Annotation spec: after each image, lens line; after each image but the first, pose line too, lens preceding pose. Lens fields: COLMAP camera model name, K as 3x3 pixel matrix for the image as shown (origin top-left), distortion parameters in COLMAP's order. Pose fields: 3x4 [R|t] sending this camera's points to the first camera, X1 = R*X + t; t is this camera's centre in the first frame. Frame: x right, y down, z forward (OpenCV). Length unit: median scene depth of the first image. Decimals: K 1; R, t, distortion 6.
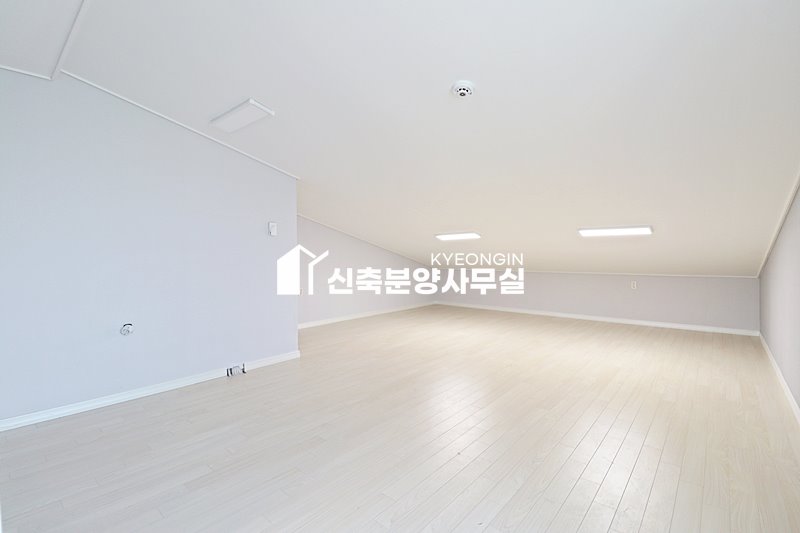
lens RADIAL K [[370.9, 0, 398.5], [0, 370.9, 257.7], [0, 0, 1]] dist [-0.001094, -0.012244]
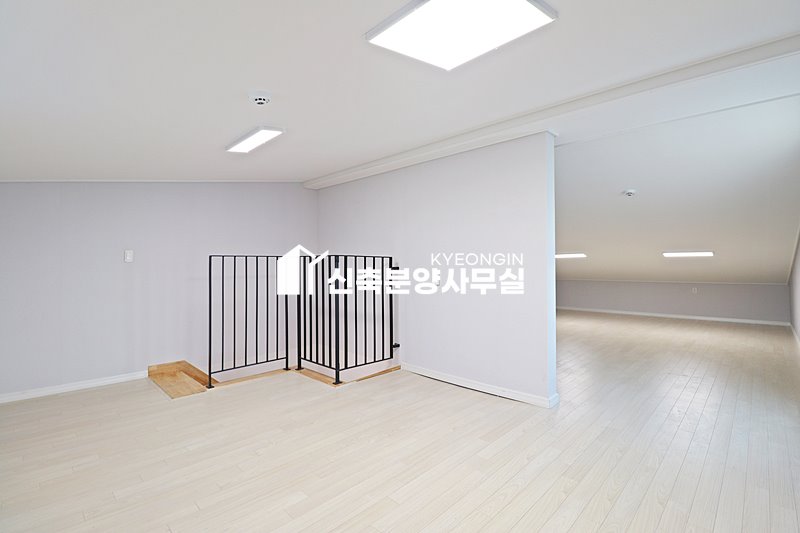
lens RADIAL K [[370.9, 0, 398.5], [0, 370.9, 257.7], [0, 0, 1]] dist [-0.001094, -0.012244]
pose [[0.997876, -0.000378, -0.065133, -0.470132], [-0.001308, 0.999665, -0.025843, -0.013228], [0.065121, 0.025873, 0.997542, -0.553245]]
